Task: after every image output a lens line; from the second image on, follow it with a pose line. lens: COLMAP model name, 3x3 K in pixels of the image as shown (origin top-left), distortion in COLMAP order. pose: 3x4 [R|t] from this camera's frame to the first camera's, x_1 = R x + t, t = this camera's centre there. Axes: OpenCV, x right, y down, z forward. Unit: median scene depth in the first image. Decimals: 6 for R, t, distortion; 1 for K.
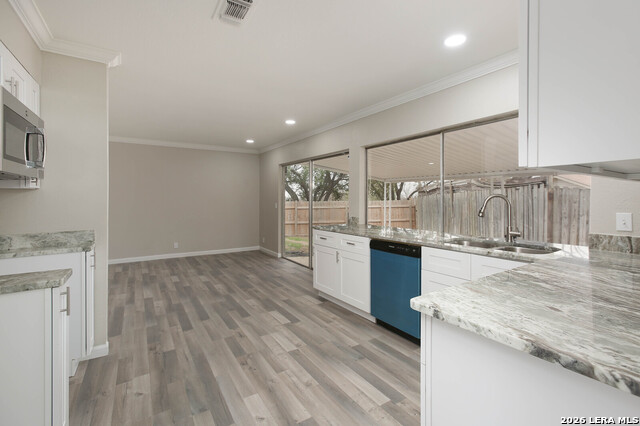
lens RADIAL K [[290.7, 0, 327.8], [0, 290.7, 206.2], [0, 0, 1]] dist [-0.001659, 0.001302]
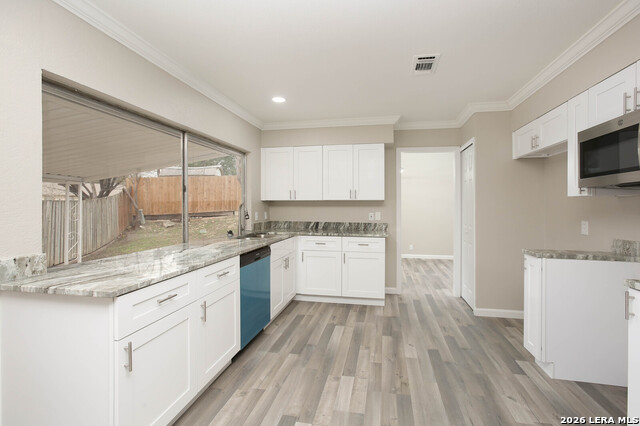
lens RADIAL K [[290.7, 0, 327.8], [0, 290.7, 206.2], [0, 0, 1]] dist [-0.001659, 0.001302]
pose [[-0.713479, 0.001790, 0.700674, -0.657590], [0.013251, 0.999852, 0.010939, -0.029776], [-0.700551, 0.017090, -0.713398, 1.570613]]
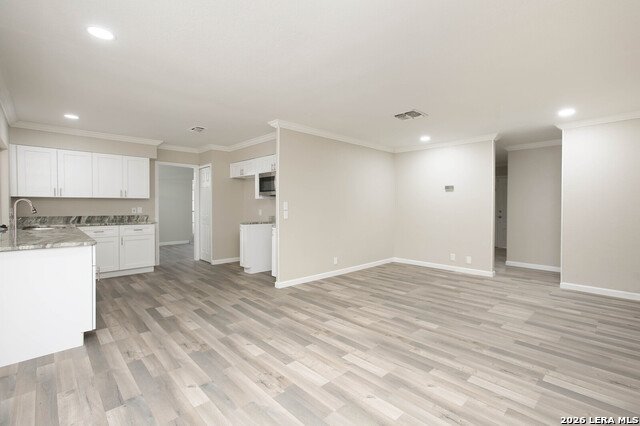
lens RADIAL K [[290.7, 0, 327.8], [0, 290.7, 206.2], [0, 0, 1]] dist [-0.001659, 0.001302]
pose [[-0.981317, -0.000961, -0.192395, -0.671161], [-0.006073, 0.999644, 0.025982, -0.045622], [0.192302, 0.026665, -0.980974, 2.615720]]
